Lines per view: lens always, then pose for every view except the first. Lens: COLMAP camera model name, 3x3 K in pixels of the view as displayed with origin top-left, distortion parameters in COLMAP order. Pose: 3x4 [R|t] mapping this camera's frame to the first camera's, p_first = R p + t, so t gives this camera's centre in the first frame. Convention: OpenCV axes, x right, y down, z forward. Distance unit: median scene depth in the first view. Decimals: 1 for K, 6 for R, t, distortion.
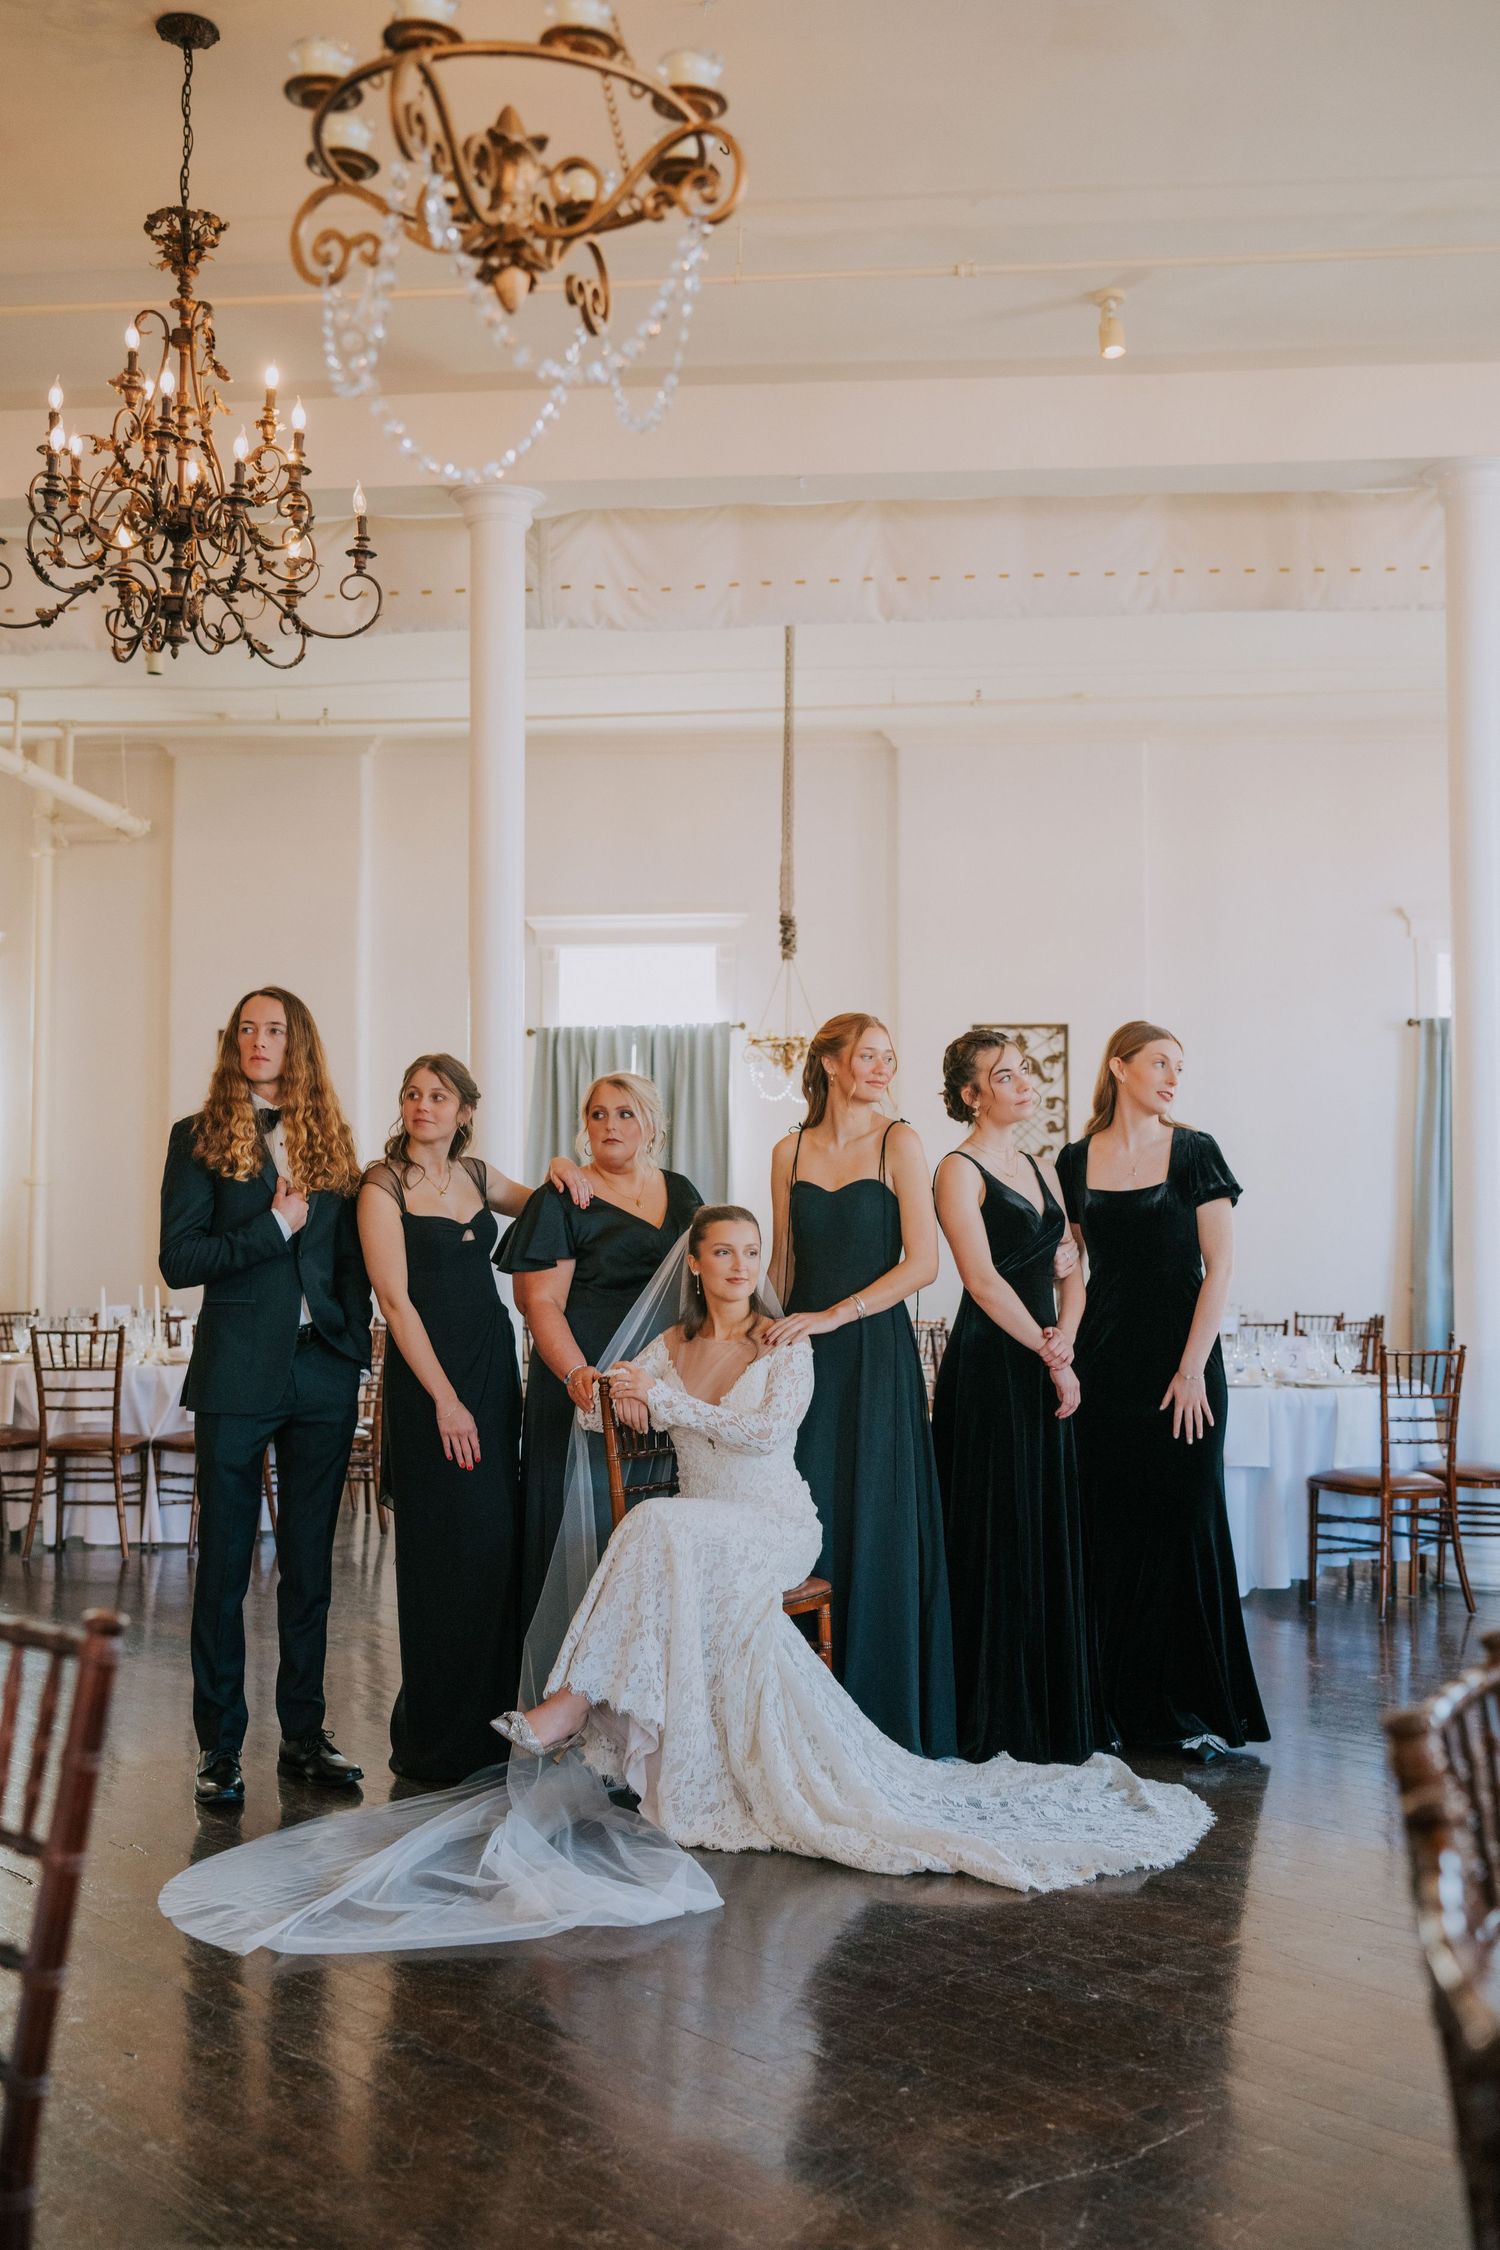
lens RADIAL K [[2244.6, 0, 750.0], [0, 2244.6, 1125.0], [0, 0, 1]] dist [0.006913, 0.002359]
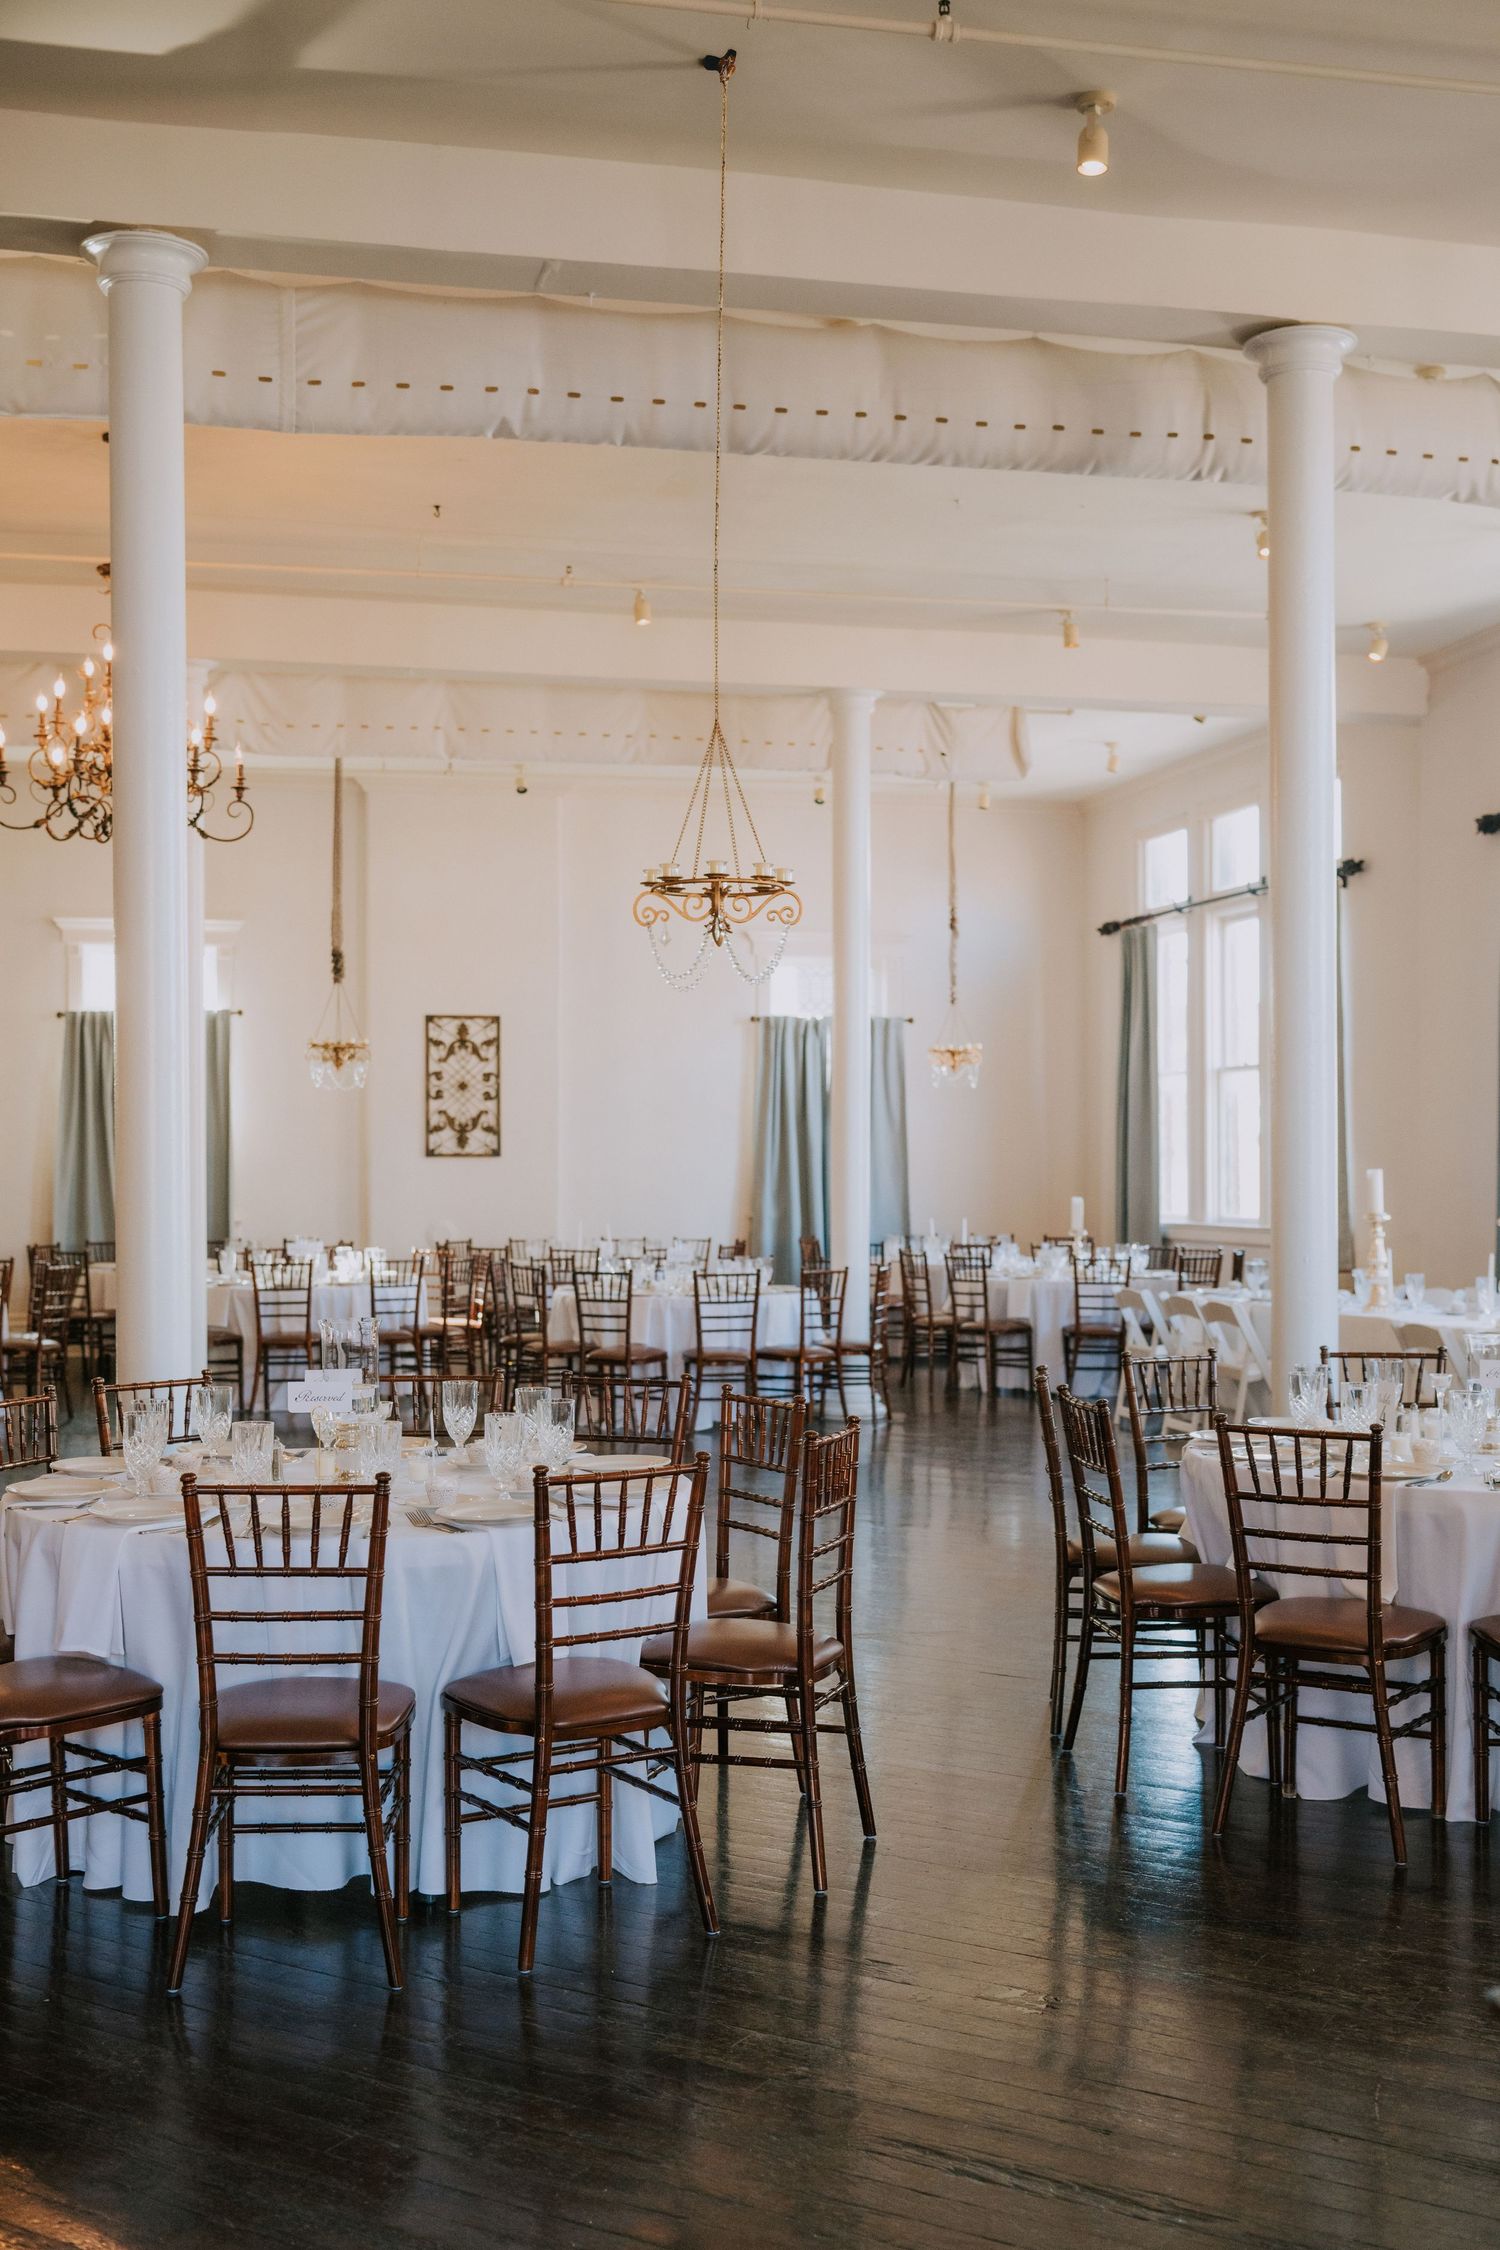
lens RADIAL K [[2244.6, 0, 750.0], [0, 2244.6, 1125.0], [0, 0, 1]] dist [0.006913, 0.002359]
pose [[0.943541, -0.000529, 0.331257, -0.273170], [-0.012815, 0.999192, 0.038096, -0.061453], [-0.331009, -0.040191, 0.942771, -0.475571]]
